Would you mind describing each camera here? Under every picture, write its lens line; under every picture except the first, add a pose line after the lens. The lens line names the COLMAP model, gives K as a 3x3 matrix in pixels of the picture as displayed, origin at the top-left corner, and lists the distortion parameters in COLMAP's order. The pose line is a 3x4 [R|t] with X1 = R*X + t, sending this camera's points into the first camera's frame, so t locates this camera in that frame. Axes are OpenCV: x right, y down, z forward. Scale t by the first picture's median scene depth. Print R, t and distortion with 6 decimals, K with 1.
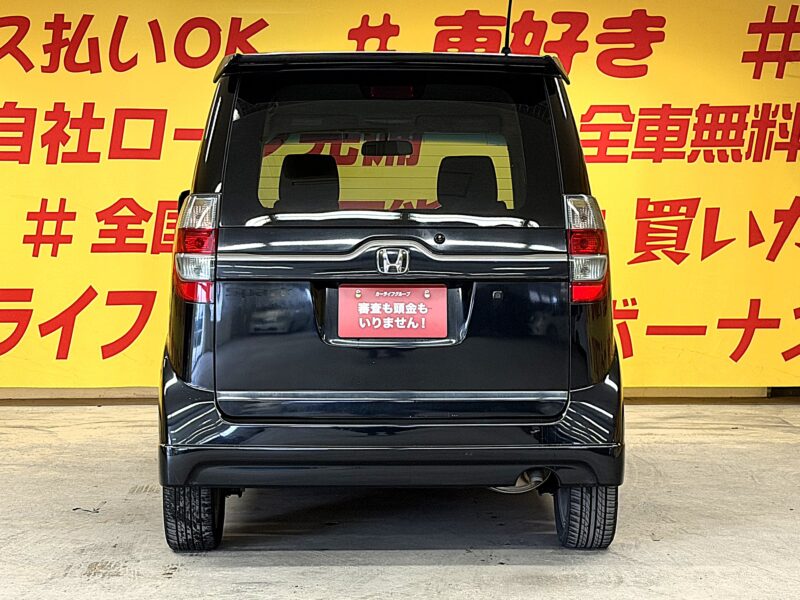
lens RADIAL K [[1721.9, 0, 396.0], [0, 1721.9, 300.1], [0, 0, 1]] dist [0.116724, 0.000000]
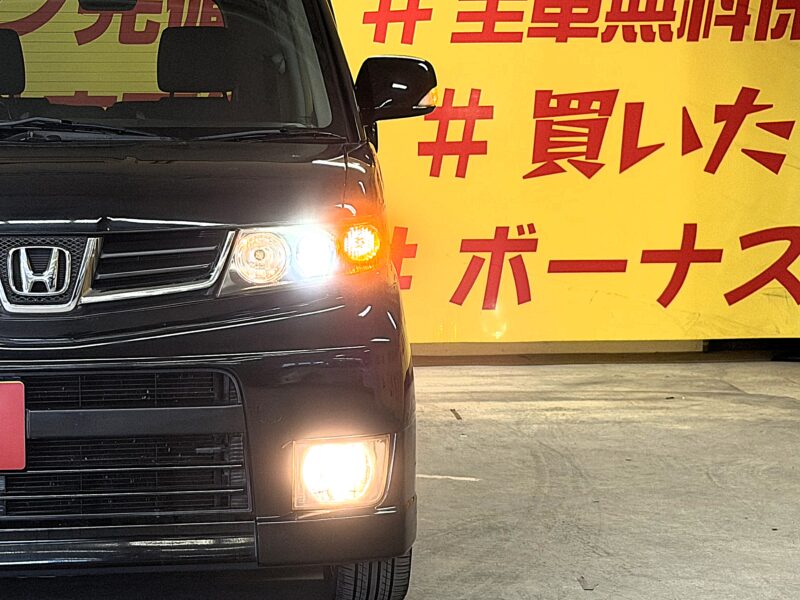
lens RADIAL K [[1987.1, 0, 384.8], [0, 1987.1, 261.2], [0, 0, 1]] dist [0.069107, 0.000000]
pose [[0.997176, -0.007659, 0.074704, 0.009816], [0.006364, 0.999826, 0.017556, -0.000409], [-0.074825, -0.017031, 0.997051, 0.145384]]
